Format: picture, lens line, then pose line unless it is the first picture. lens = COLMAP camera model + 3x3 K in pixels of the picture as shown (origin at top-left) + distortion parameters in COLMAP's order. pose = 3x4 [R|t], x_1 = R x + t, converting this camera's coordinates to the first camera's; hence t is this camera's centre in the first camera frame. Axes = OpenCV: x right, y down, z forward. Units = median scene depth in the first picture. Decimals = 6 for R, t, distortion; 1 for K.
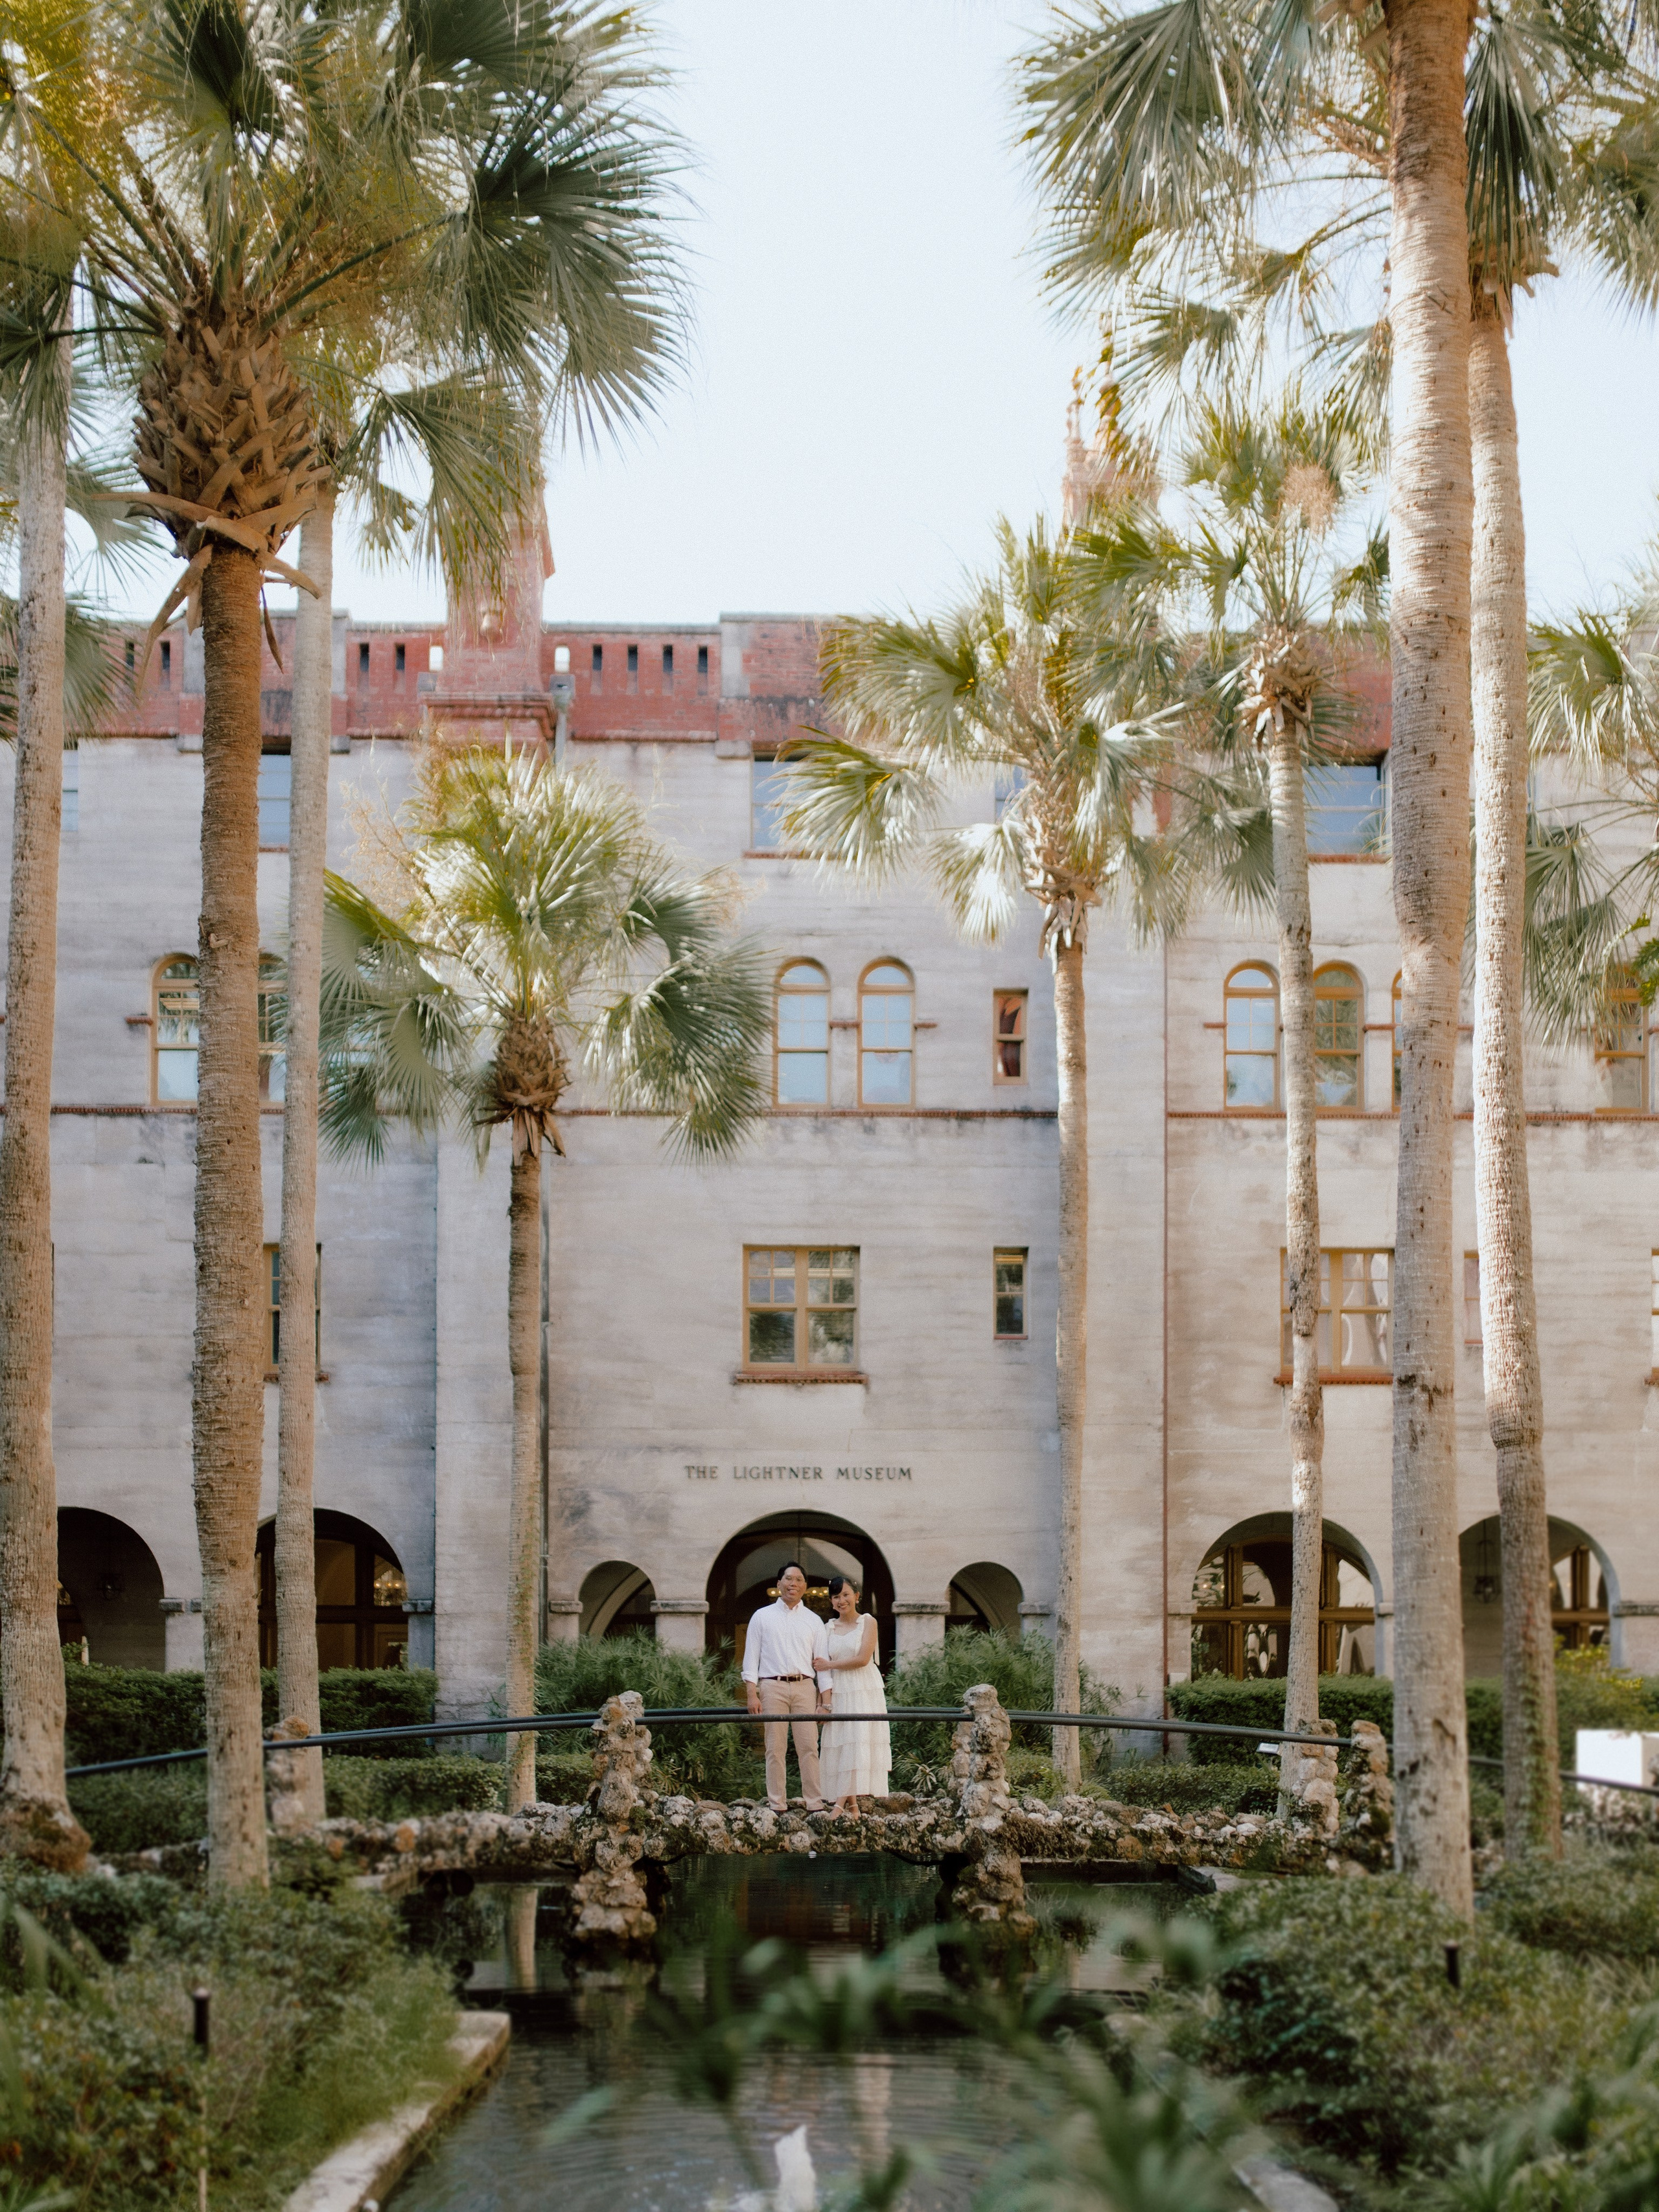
lens RADIAL K [[2856.7, 0, 985.9], [0, 2856.7, 1107.5], [0, 0, 1]] dist [0.018739, -0.061101]
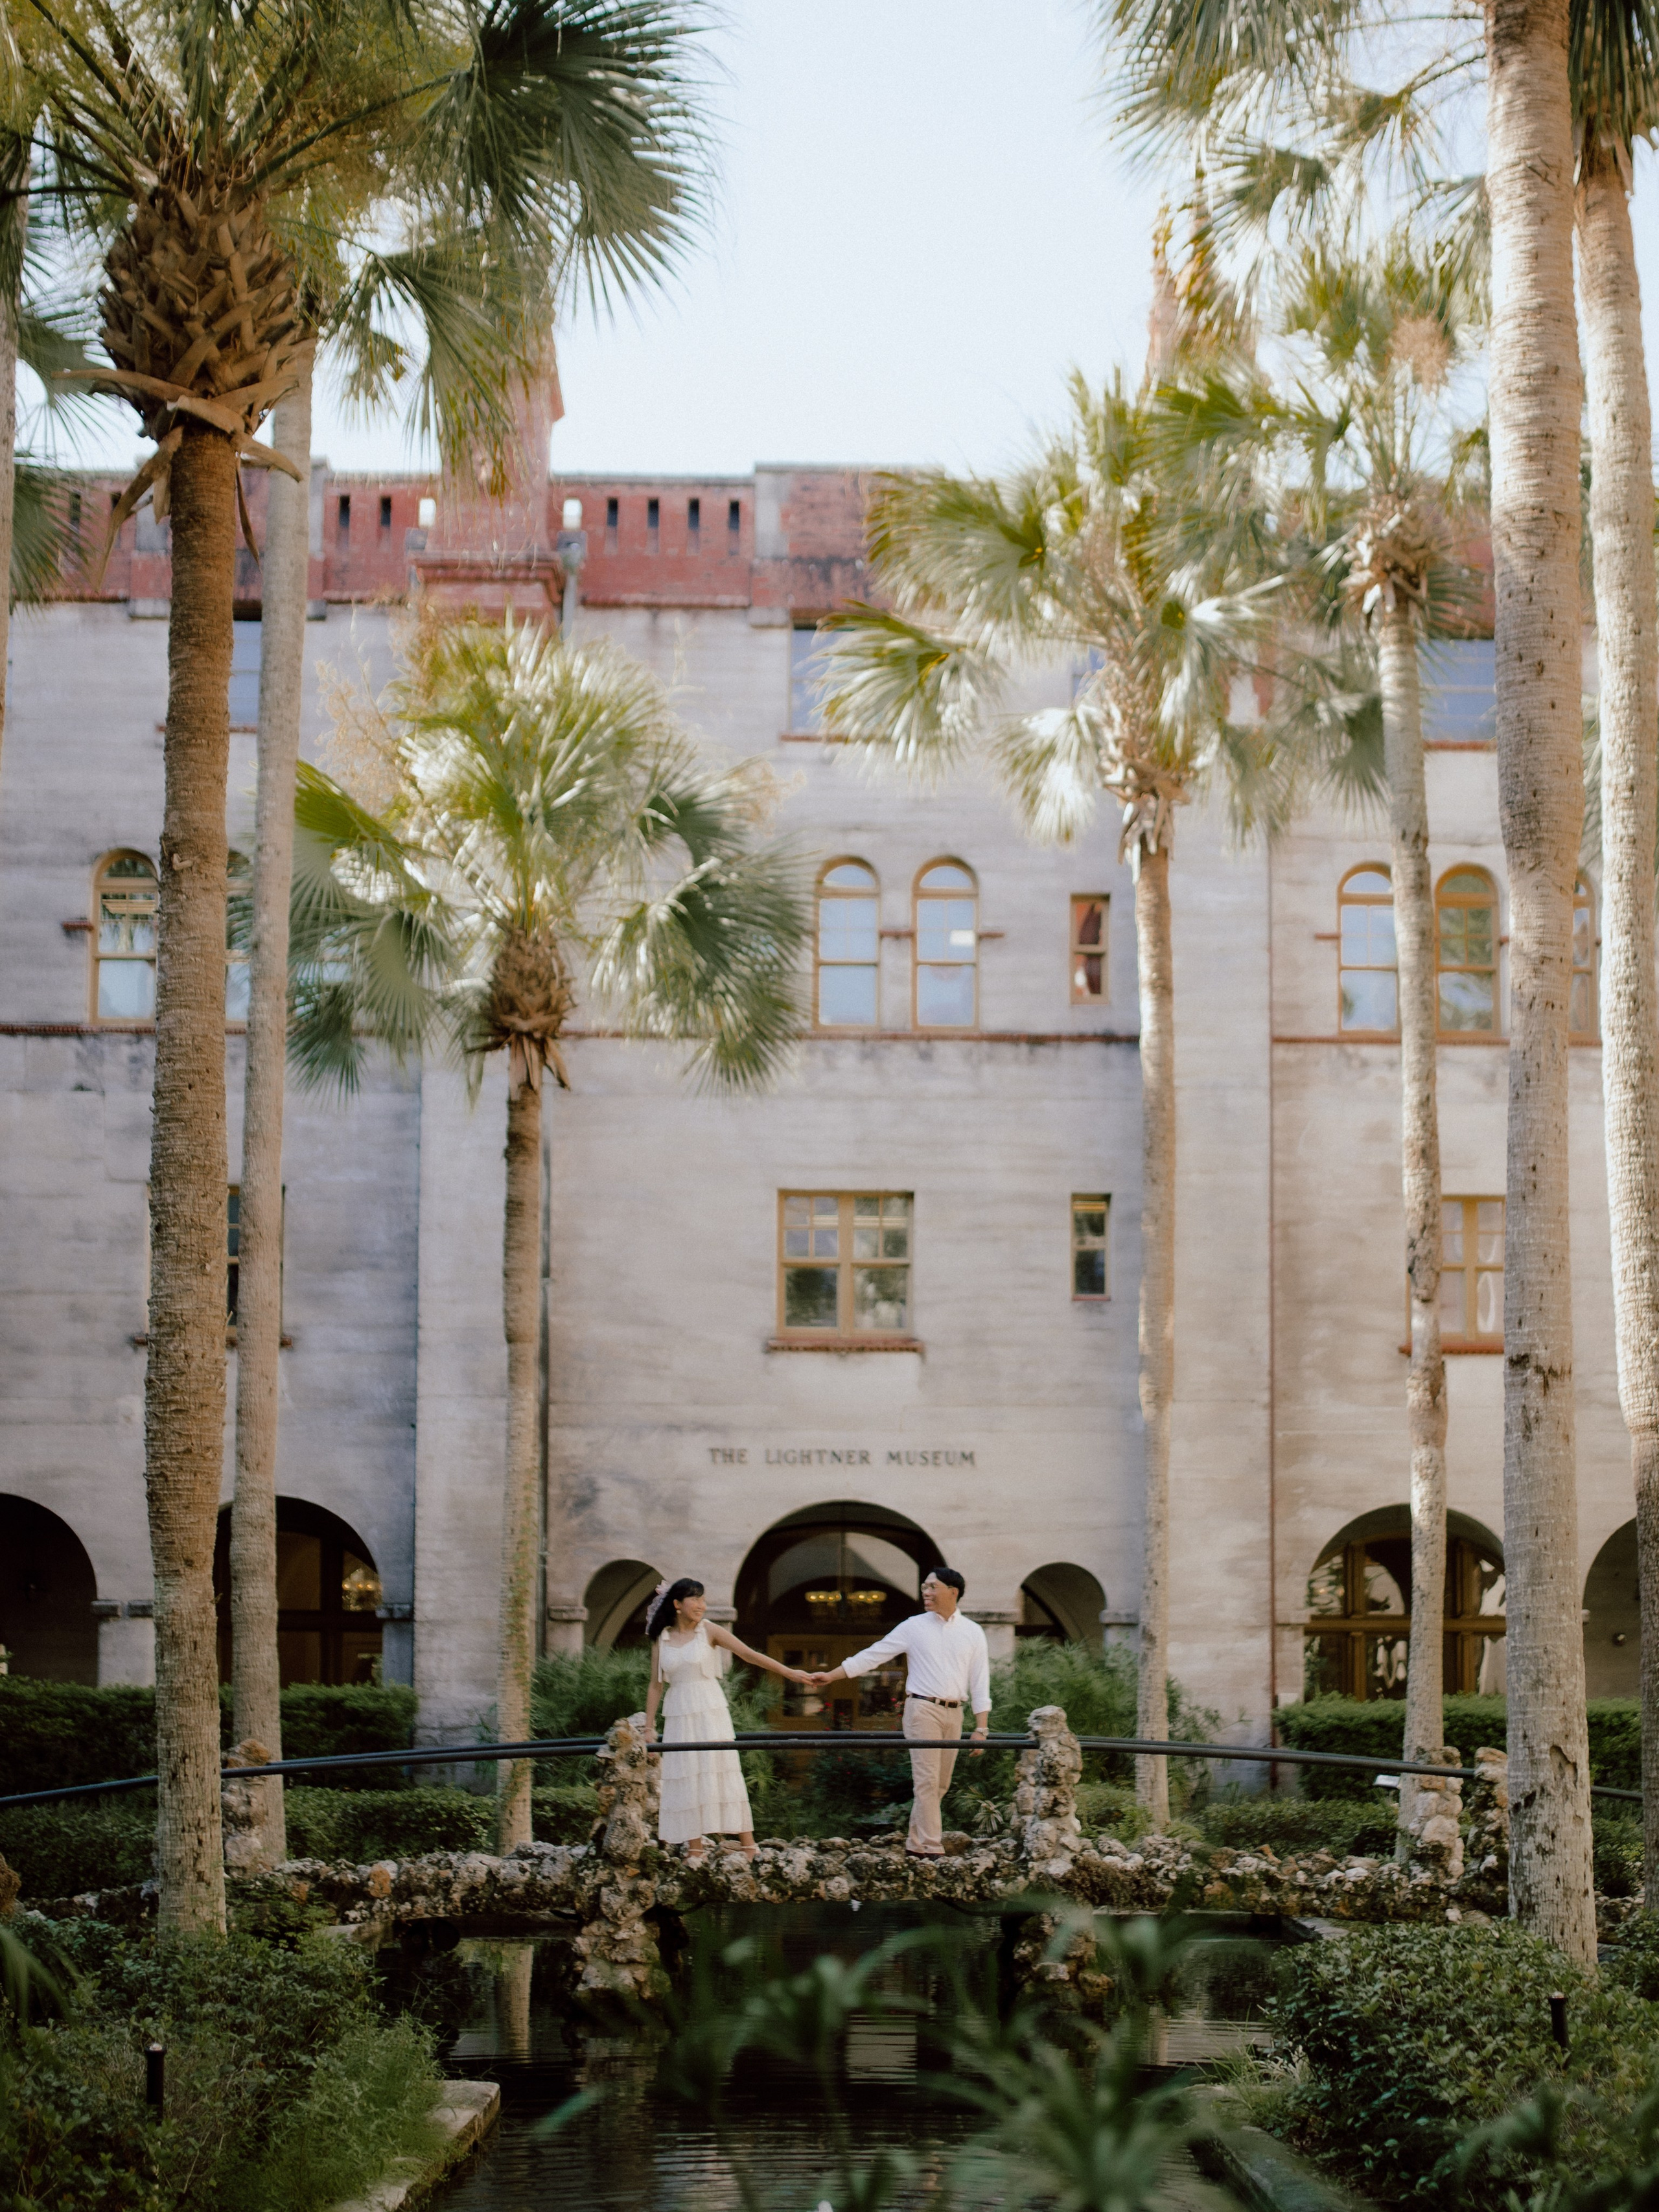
lens RADIAL K [[2186.9, 0, 882.7], [0, 2186.9, 1190.1], [0, 0, 1]] dist [-0.029567, 0.004279]
pose [[0.999984, 0.003565, 0.004340, -0.055324], [-0.003443, 0.999607, -0.027815, 0.064993], [-0.004437, 0.027800, 0.999604, 0.339223]]
